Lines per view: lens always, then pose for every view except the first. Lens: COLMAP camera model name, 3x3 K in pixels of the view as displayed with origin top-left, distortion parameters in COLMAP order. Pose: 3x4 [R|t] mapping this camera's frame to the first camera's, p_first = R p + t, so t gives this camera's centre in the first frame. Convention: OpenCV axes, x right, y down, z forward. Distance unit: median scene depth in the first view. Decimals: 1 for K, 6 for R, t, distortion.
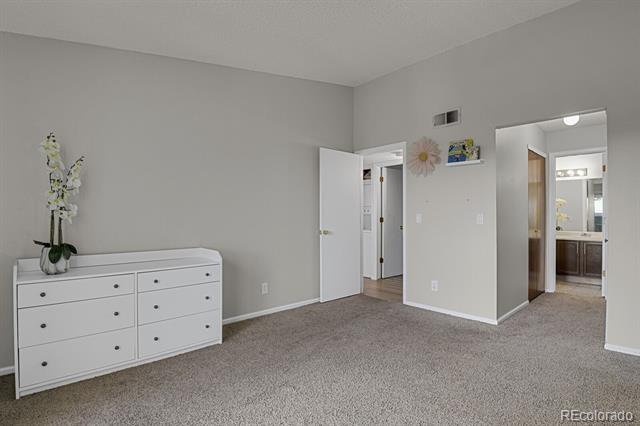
lens RADIAL K [[326.3, 0, 319.7], [0, 326.3, 215.7], [0, 0, 1]] dist [-0.003409, -0.000626]
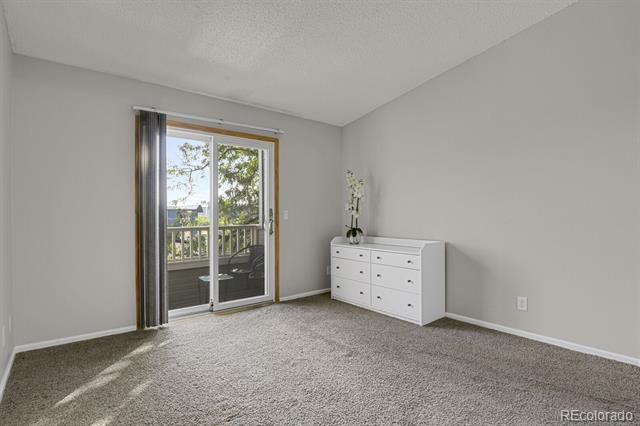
lens RADIAL K [[326.3, 0, 319.7], [0, 326.3, 215.7], [0, 0, 1]] dist [-0.003409, -0.000626]
pose [[-0.062183, 0.008290, -0.998030, 0.844272], [0.006690, 0.999947, 0.007889, -0.000733], [0.998042, -0.006187, -0.062236, 0.724590]]
